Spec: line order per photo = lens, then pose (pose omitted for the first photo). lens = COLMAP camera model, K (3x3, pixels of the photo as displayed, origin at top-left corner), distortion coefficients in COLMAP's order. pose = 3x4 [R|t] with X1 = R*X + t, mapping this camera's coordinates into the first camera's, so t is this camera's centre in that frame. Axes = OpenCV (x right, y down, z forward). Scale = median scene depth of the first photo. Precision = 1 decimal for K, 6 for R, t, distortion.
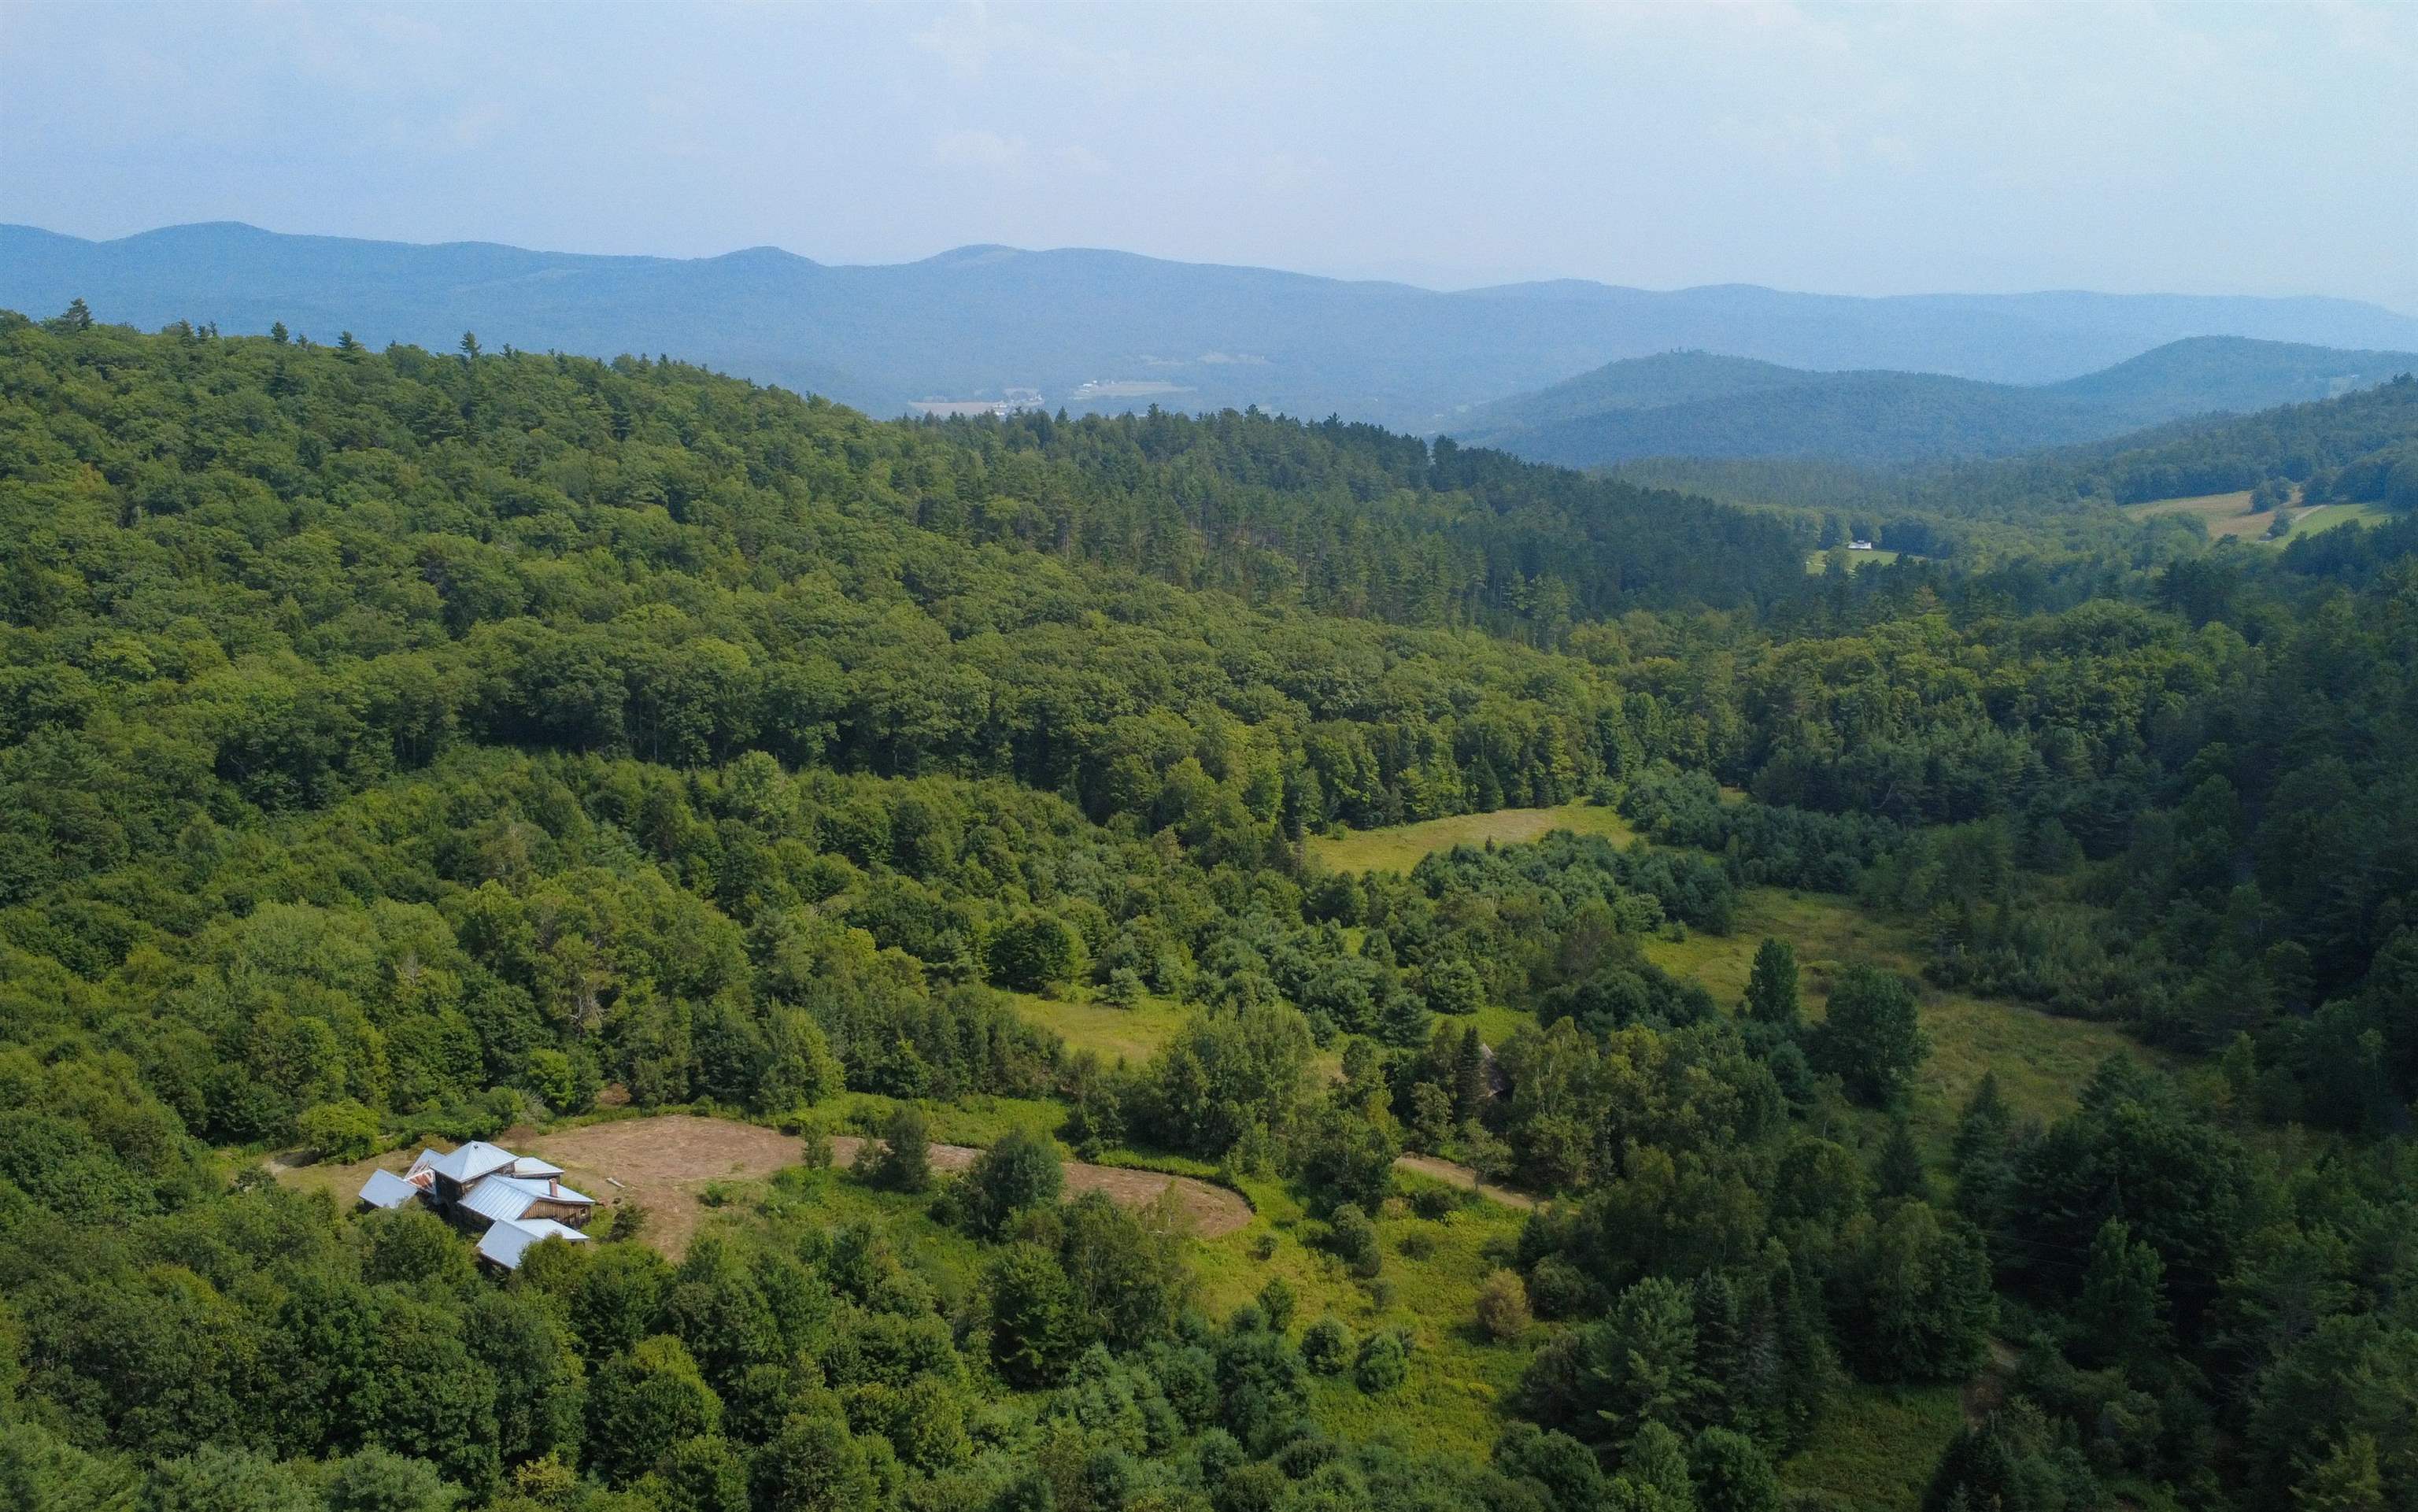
lens RADIAL K [[1979.1, 0, 1288.8], [0, 1979.1, 751.8], [0, 0, 1]] dist [0.001720, -0.006936]
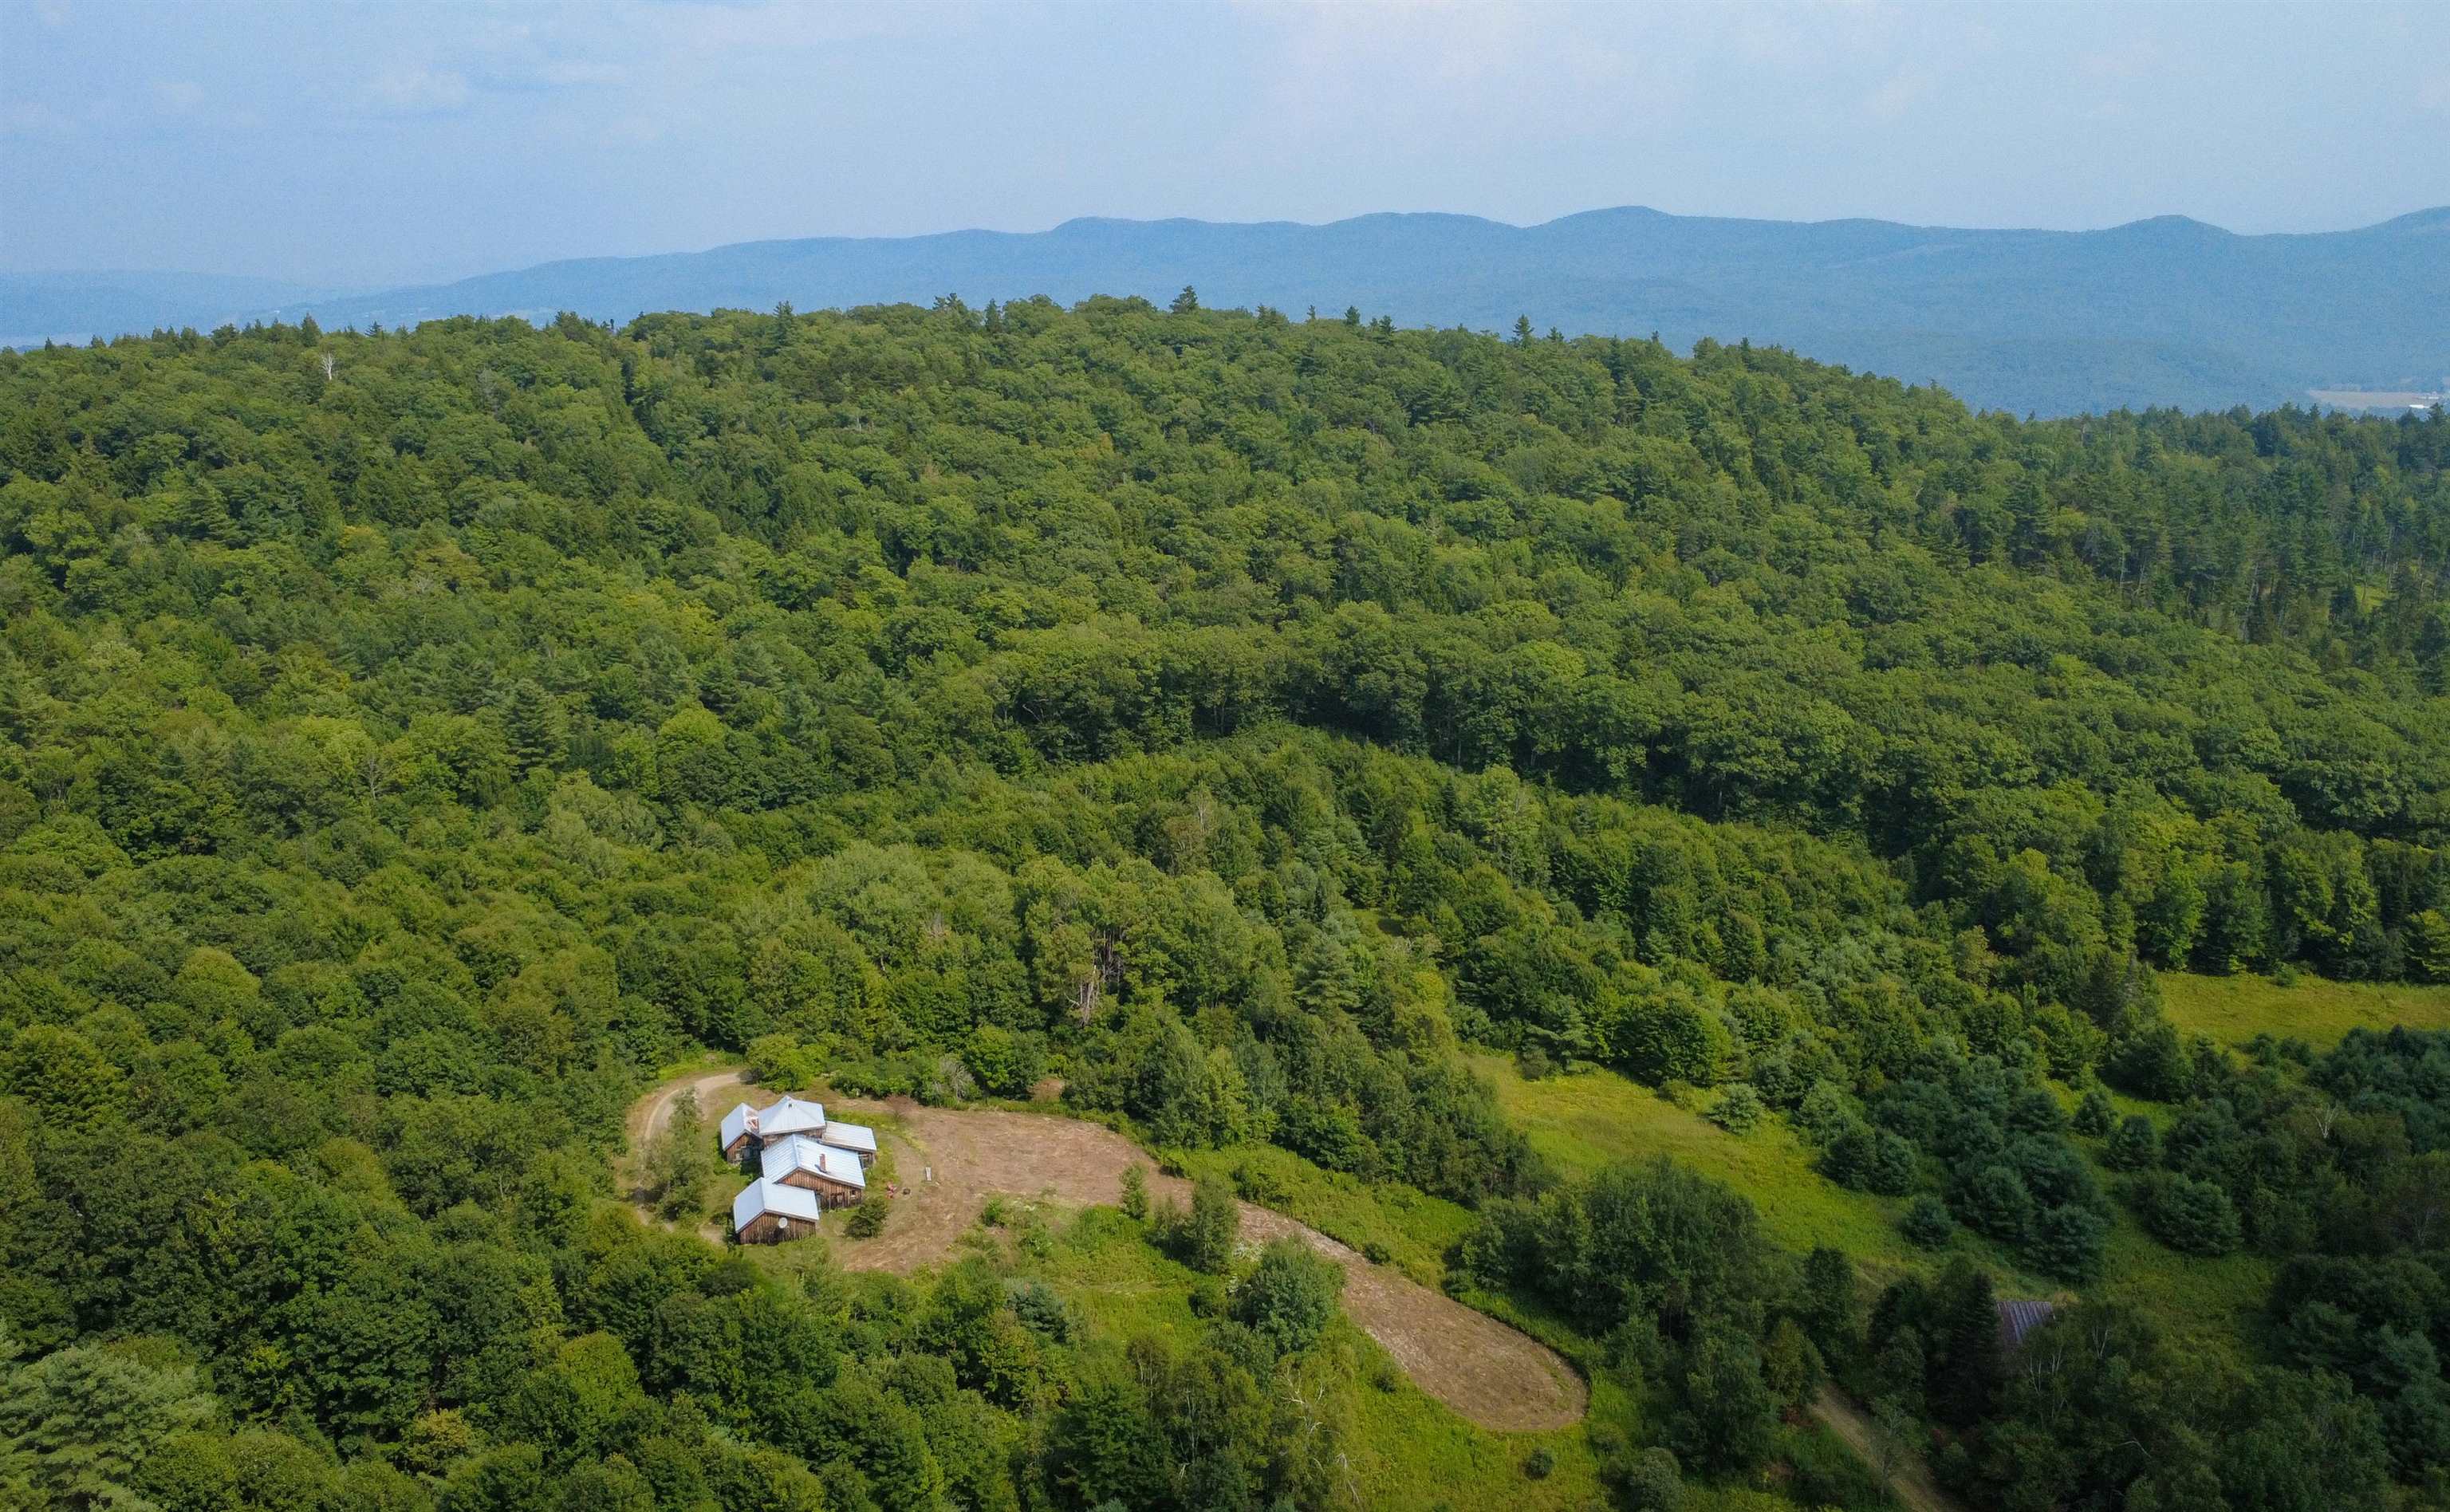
lens RADIAL K [[2025.9, 0, 1225.0], [0, 2025.9, 756.0], [0, 0, 1]] dist [-0.006389, -0.004648]
pose [[0.775166, 0.138347, -0.616423, 0.199514], [-0.132761, 0.989612, 0.055154, -0.036607], [0.617650, 0.039084, 0.785481, 0.141231]]
